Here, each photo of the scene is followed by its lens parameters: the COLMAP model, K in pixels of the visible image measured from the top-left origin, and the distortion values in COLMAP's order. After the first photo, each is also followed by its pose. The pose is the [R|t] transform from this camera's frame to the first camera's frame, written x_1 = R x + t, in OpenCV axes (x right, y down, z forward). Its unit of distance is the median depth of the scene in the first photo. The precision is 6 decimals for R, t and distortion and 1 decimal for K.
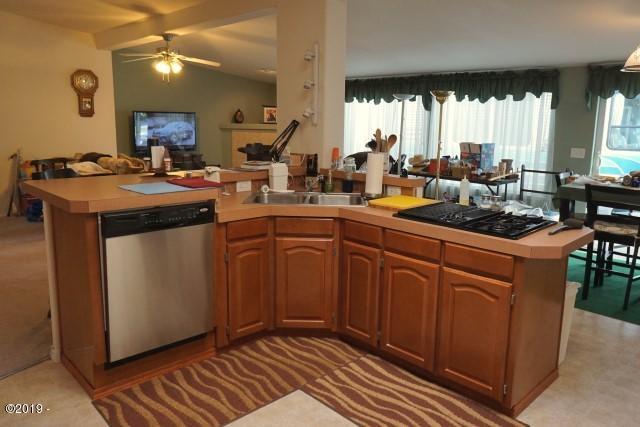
lens RADIAL K [[449.1, 0, 323.8], [0, 449.1, 213.6], [0, 0, 1]] dist [-0.002005, 0.000403]
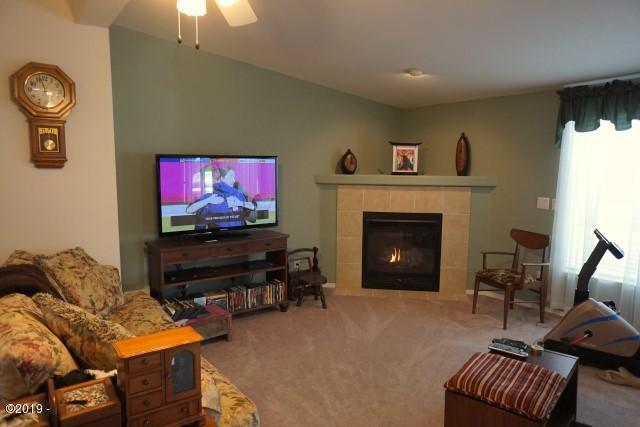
lens RADIAL K [[449.1, 0, 323.8], [0, 449.1, 213.6], [0, 0, 1]] dist [-0.002005, 0.000403]
pose [[0.987354, 0.005473, -0.158435, -0.134480], [-0.020535, 0.995400, -0.093585, -0.099647], [0.157194, 0.095655, 0.982924, 0.450718]]
